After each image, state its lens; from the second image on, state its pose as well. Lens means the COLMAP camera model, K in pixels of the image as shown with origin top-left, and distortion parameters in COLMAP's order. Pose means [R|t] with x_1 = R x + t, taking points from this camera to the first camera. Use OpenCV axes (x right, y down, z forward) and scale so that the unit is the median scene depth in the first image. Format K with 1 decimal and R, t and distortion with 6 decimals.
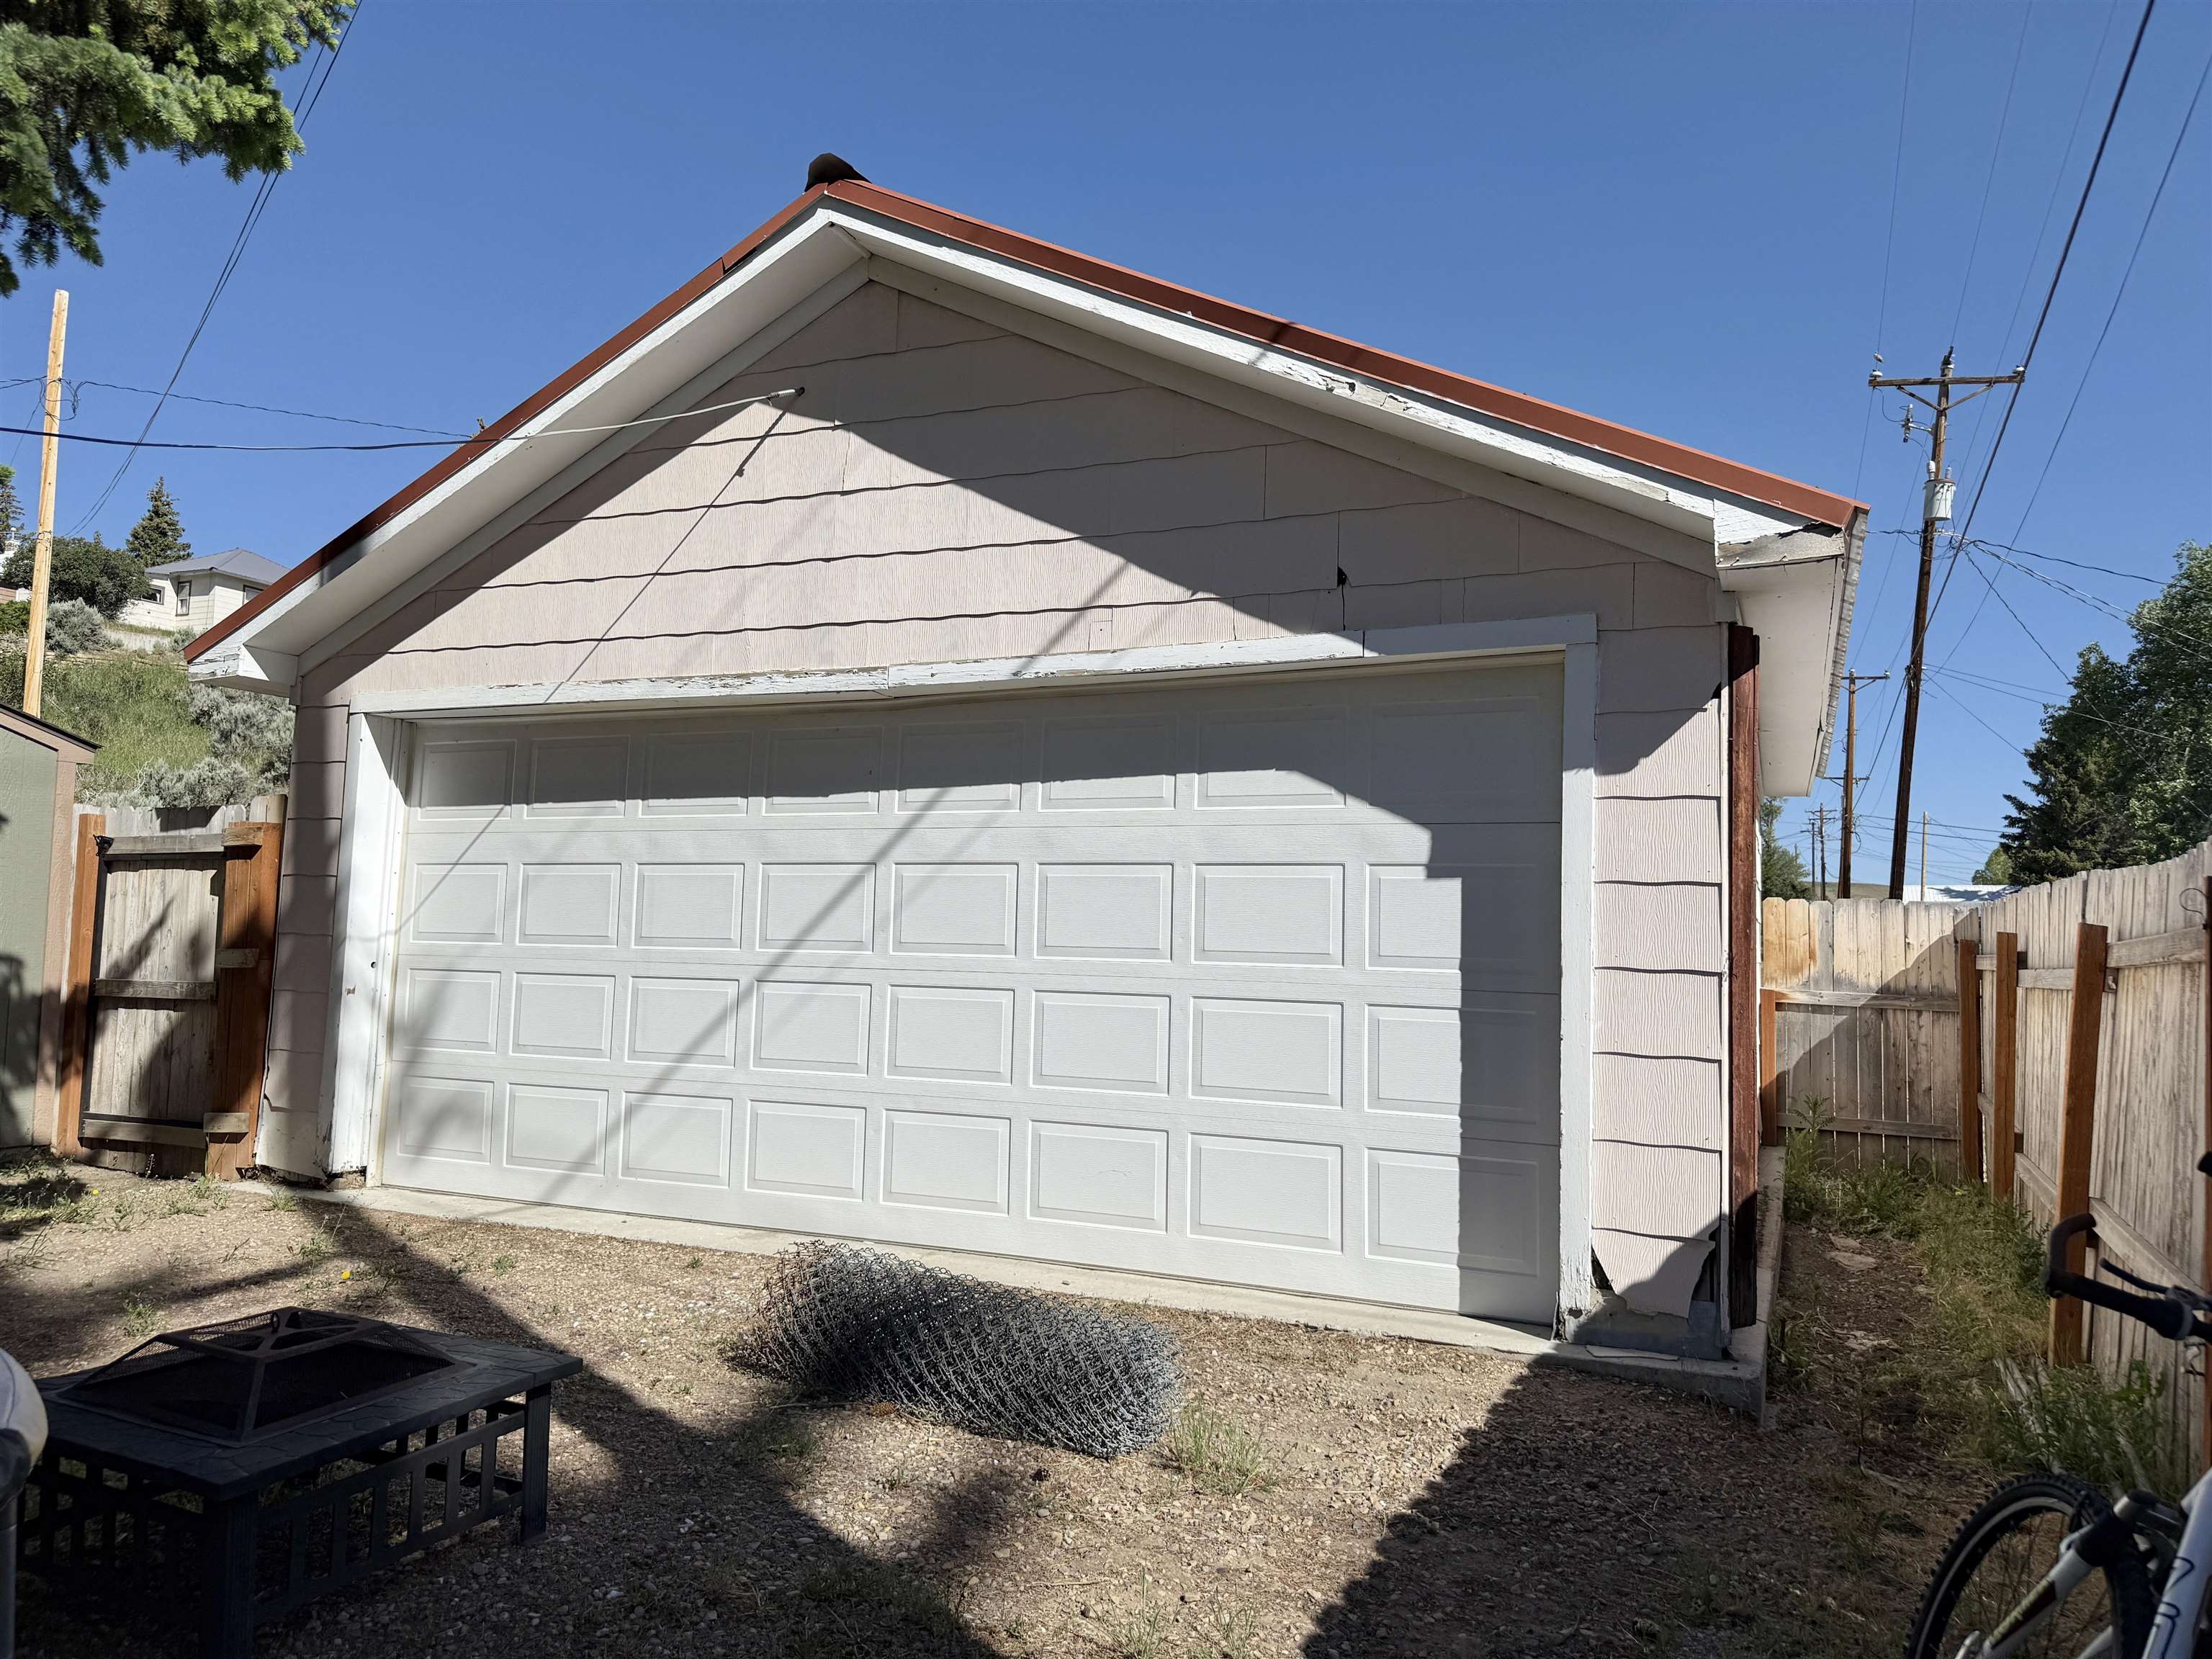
lens RADIAL K [[1578.7, 0, 1109.6], [0, 1578.7, 830.2], [0, 0, 1]] dist [0.046419, -0.036553]
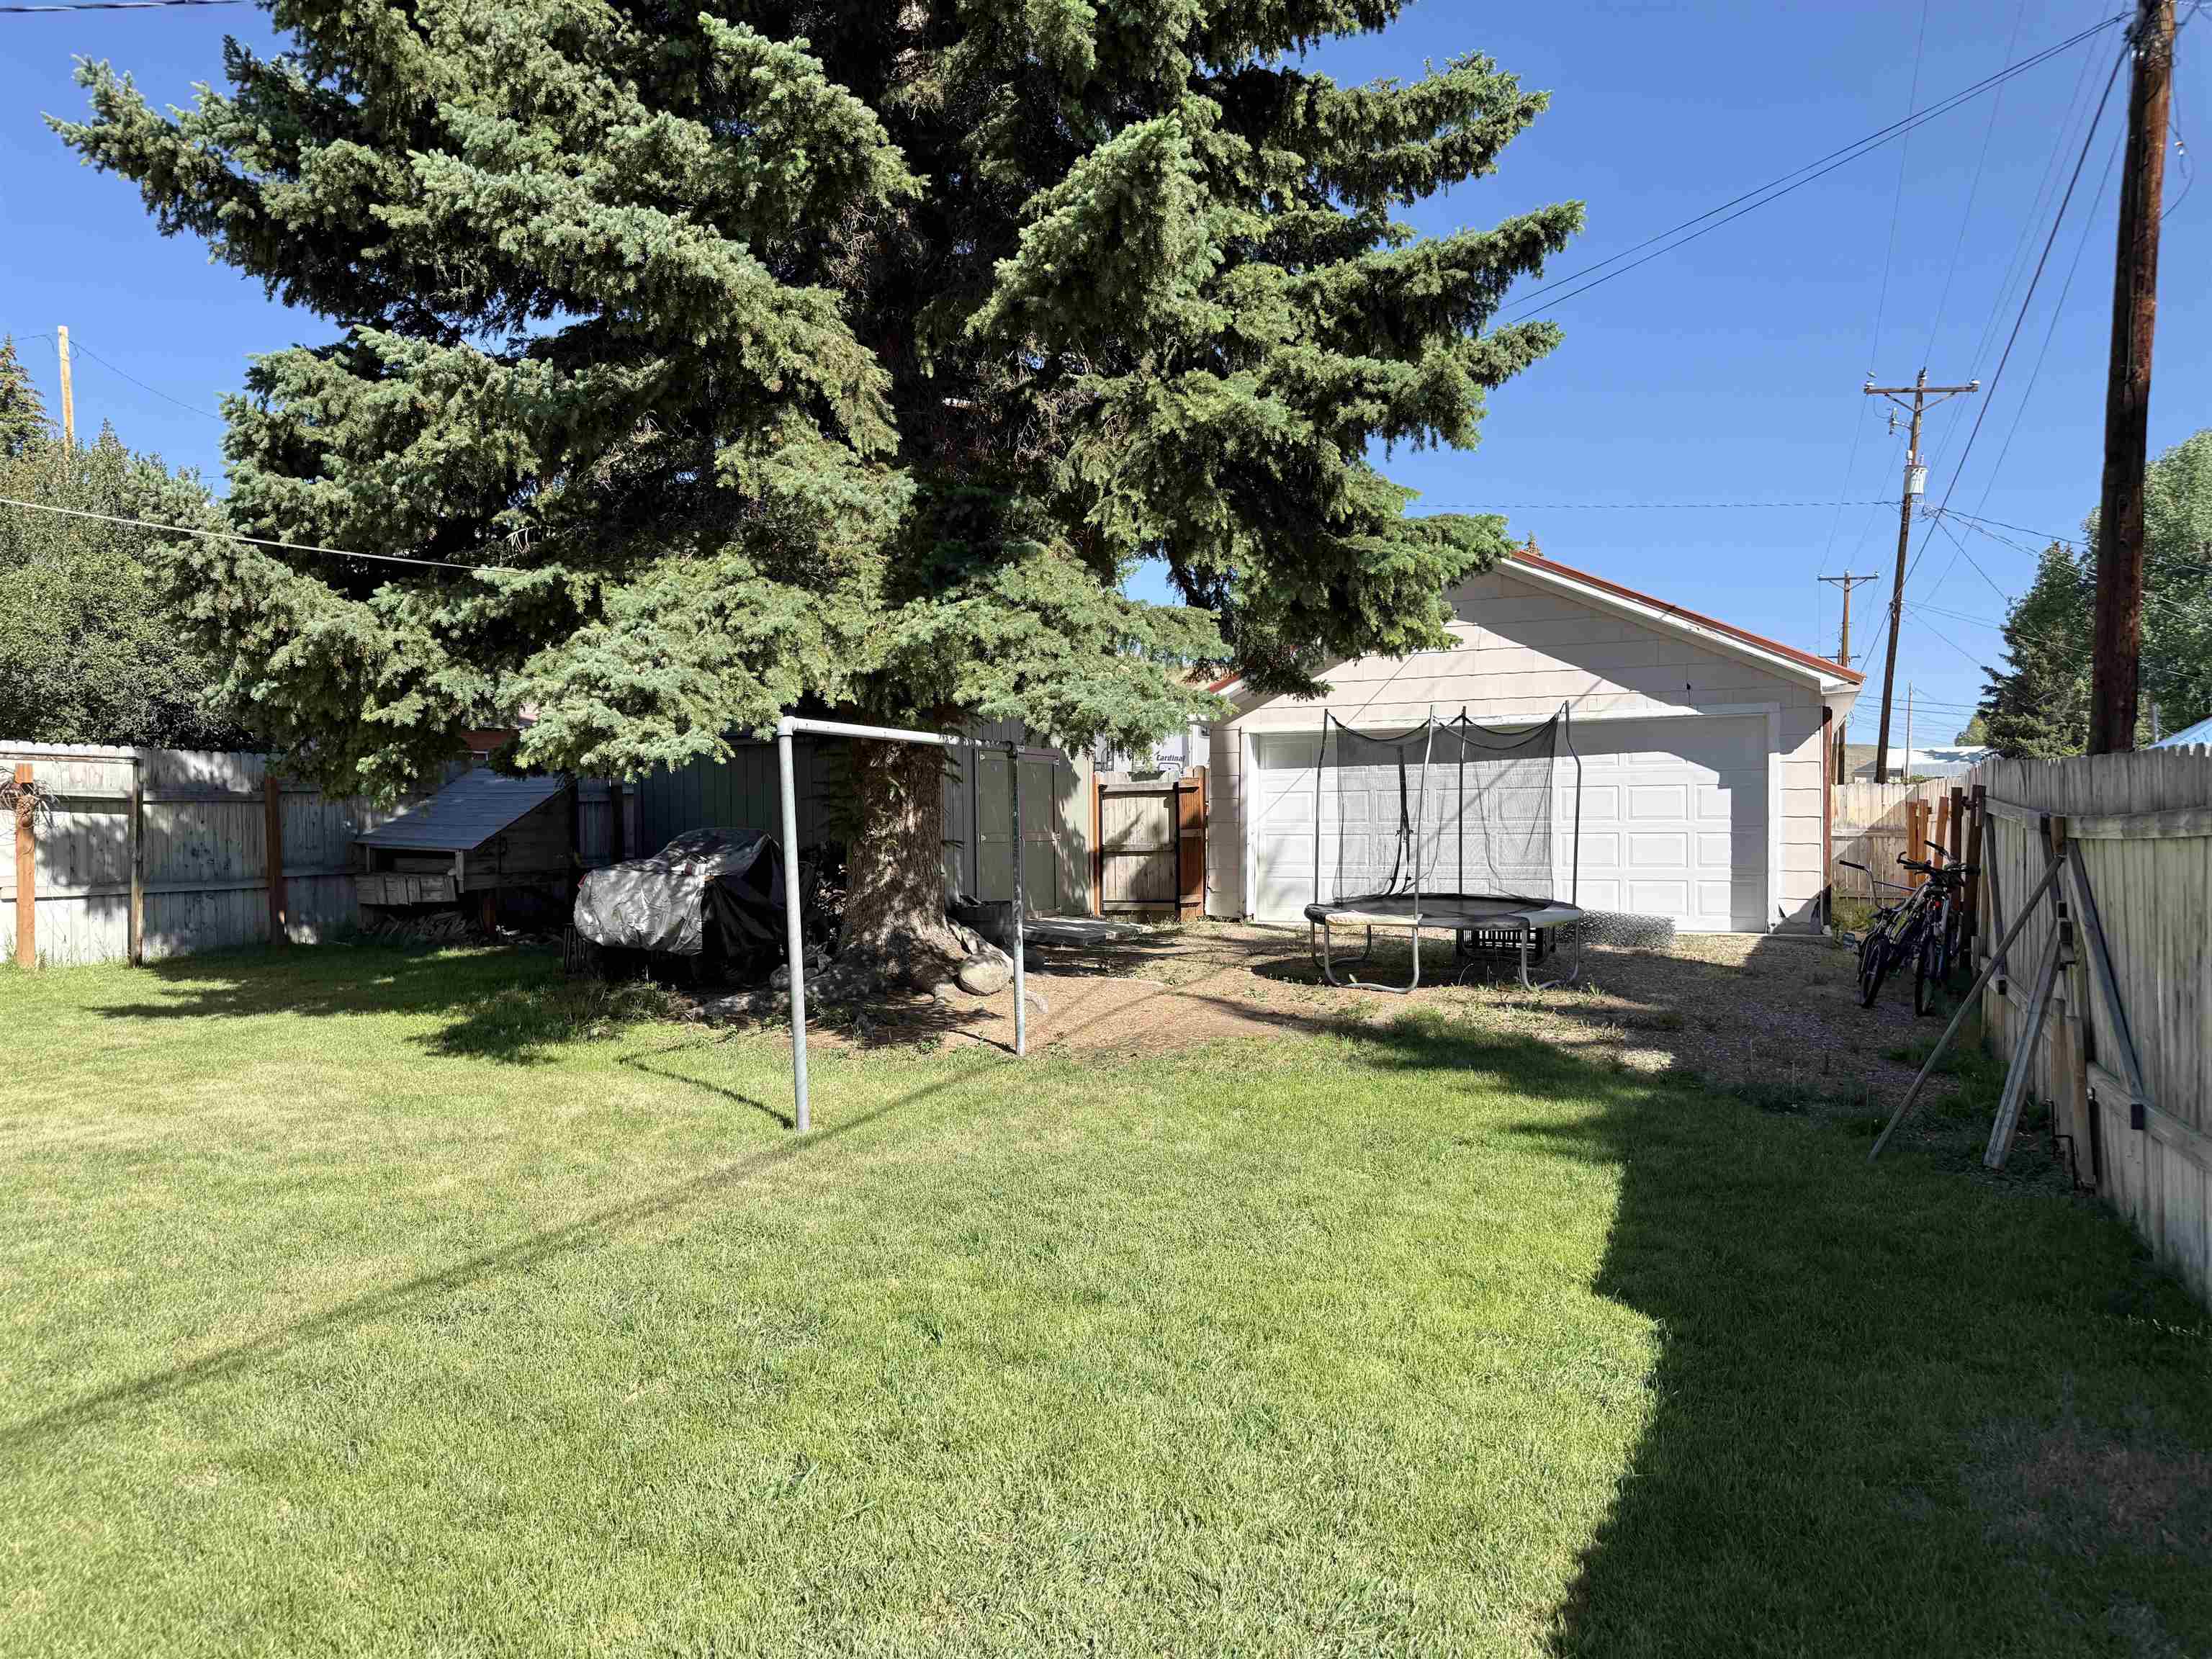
lens RADIAL K [[1578.7, 0, 1088.8], [0, 1578.7, 839.1], [0, 0, 1]] dist [0.046419, -0.036553]
pose [[0.999474, -0.031895, -0.005814, -0.648107], [0.032251, 0.996469, 0.077521, -0.097401], [0.003321, -0.077668, 0.996974, -1.333041]]
